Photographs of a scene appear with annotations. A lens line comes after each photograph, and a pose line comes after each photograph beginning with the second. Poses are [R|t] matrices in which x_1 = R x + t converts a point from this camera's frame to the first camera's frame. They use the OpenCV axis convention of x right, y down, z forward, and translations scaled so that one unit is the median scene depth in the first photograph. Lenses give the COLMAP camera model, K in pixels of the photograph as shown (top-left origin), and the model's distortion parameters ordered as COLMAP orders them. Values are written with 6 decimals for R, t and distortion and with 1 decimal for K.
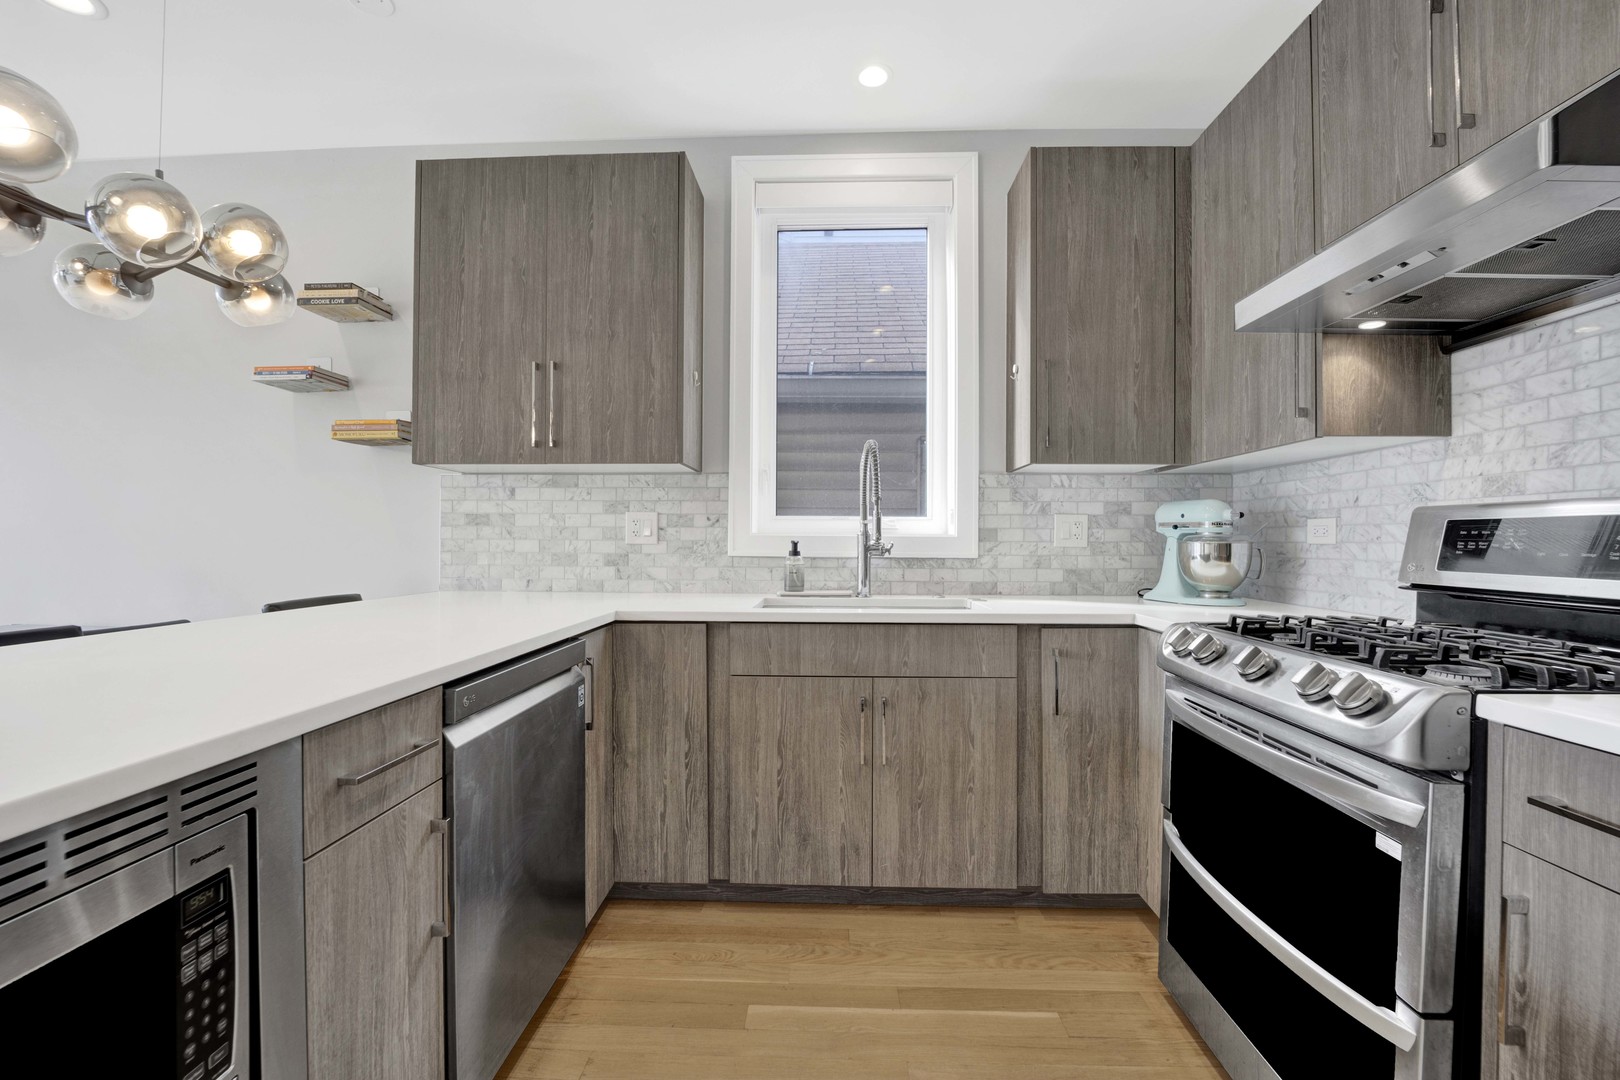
lens RADIAL K [[684.5, 0, 810.0], [0, 684.5, 540.0], [0, 0, 1]] dist [-0.018927, -0.000347]
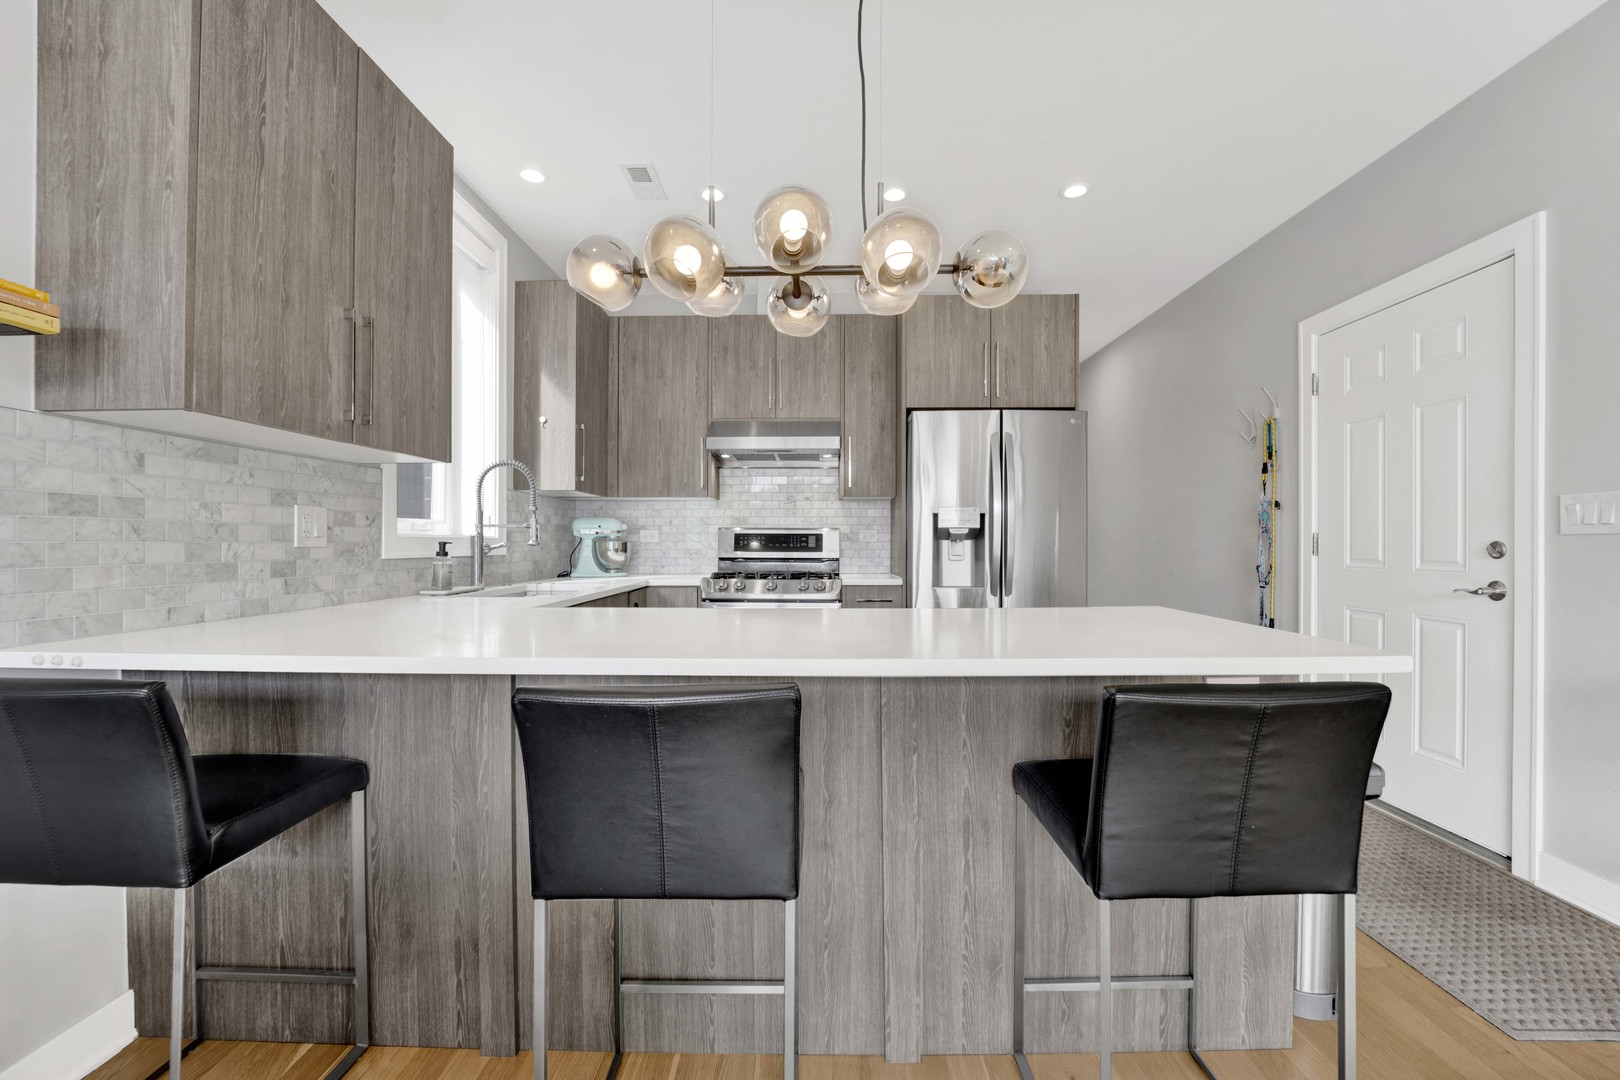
lens RADIAL K [[678.6, 0, 806.2], [0, 678.6, 543.4], [0, 0, 1]] dist [-0.025366, -0.000511]
pose [[-0.025039, -0.007152, 0.999661, -1.151526], [-0.002204, 0.999972, 0.007099, -0.005442], [-0.999684, -0.002026, -0.025054, 0.504236]]
